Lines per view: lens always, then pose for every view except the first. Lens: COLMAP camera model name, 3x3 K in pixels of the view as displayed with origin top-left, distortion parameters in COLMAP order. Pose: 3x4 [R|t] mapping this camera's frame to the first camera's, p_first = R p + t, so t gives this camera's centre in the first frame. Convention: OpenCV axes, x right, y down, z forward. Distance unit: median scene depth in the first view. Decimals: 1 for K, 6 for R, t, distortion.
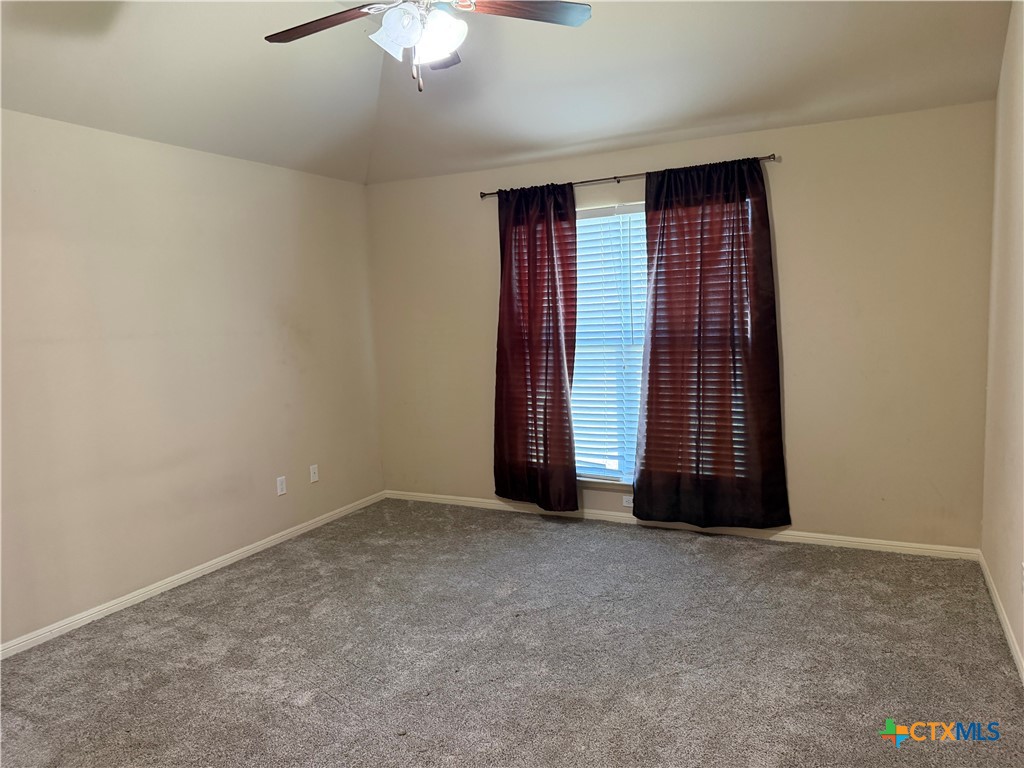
lens RADIAL K [[715.2, 0, 506.1], [0, 715.2, 388.1], [0, 0, 1]] dist [0.148793, -0.247540]
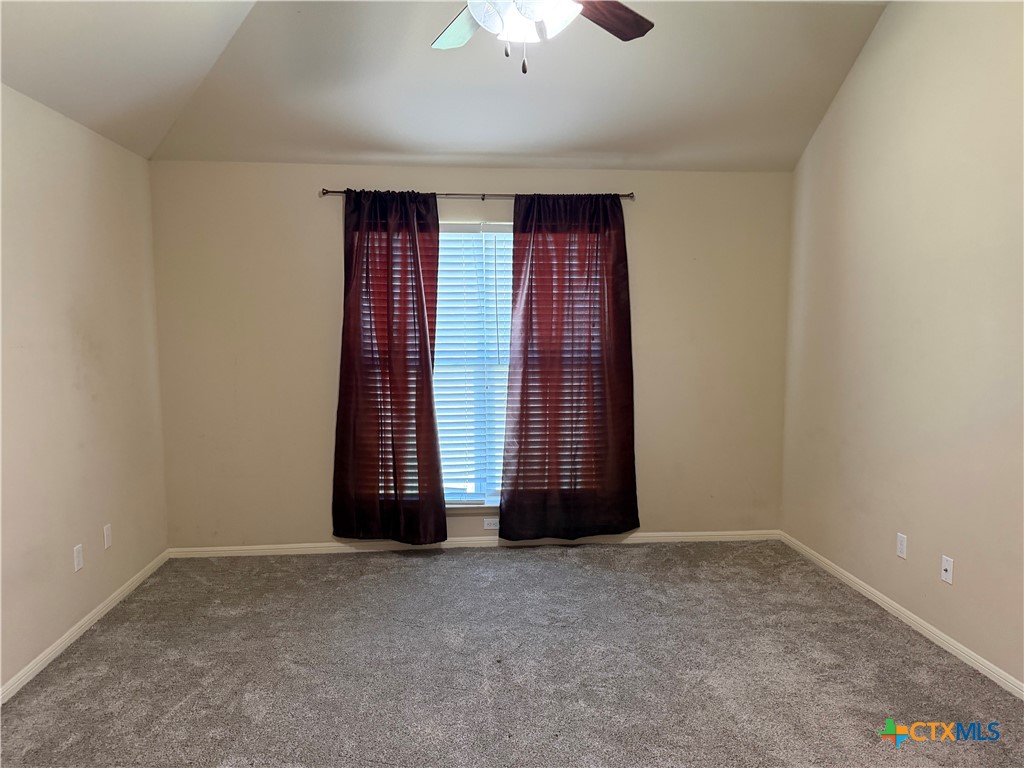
lens RADIAL K [[715.2, 0, 506.1], [0, 715.2, 388.1], [0, 0, 1]] dist [0.148793, -0.247540]
pose [[0.848299, -0.012885, 0.529360, -0.341626], [0.028828, 0.999345, -0.021872, -0.005719], [-0.528732, 0.033814, 0.848115, 0.159520]]
